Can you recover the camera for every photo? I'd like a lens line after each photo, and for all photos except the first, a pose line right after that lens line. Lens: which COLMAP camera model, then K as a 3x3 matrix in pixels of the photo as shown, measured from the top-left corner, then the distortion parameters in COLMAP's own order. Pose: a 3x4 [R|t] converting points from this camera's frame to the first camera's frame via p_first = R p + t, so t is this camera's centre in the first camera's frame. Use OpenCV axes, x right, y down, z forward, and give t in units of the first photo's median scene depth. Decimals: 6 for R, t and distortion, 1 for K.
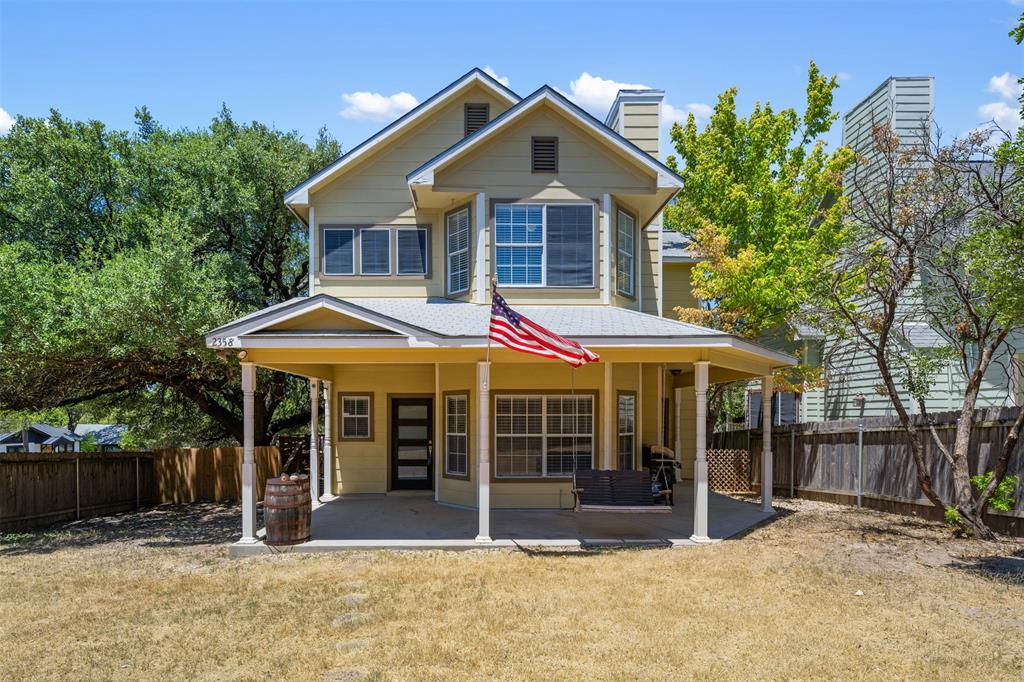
lens RADIAL K [[434.1, 0, 512.4], [0, 434.1, 418.3], [0, 0, 1]] dist [-0.000868, 0.000081]
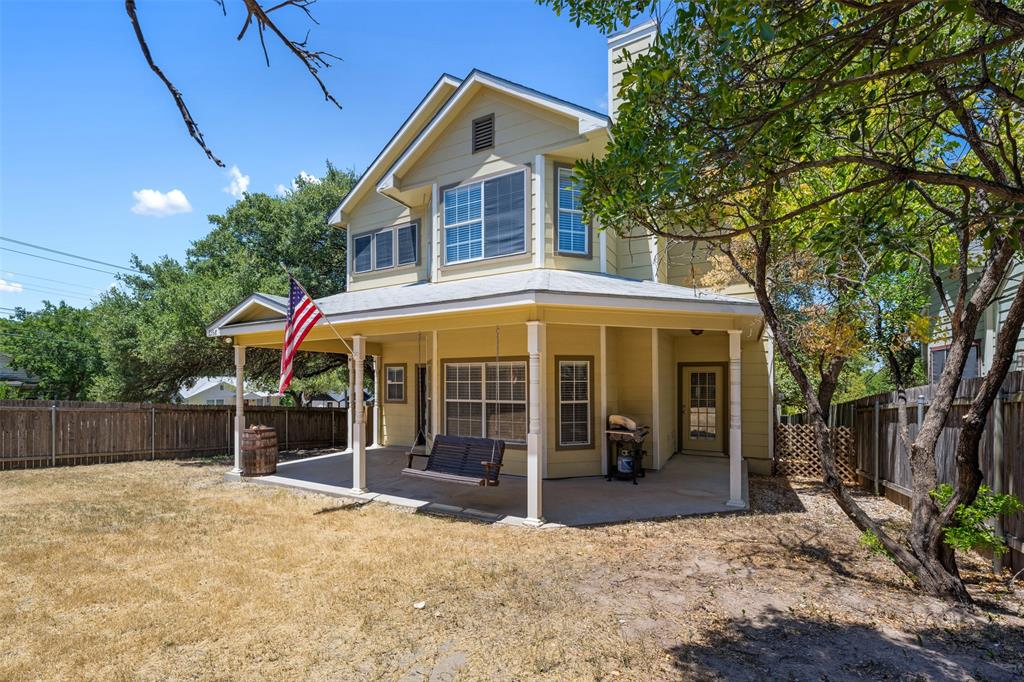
lens RADIAL K [[393.7, 0, 512.2], [0, 393.7, 380.1], [0, 0, 1]] dist [-0.000073, -0.000015]
pose [[0.890120, -0.003720, -0.455711, 0.566366], [-0.002214, 0.999920, -0.012487, 0.000040], [0.455721, 0.012124, 0.890040, 0.191407]]
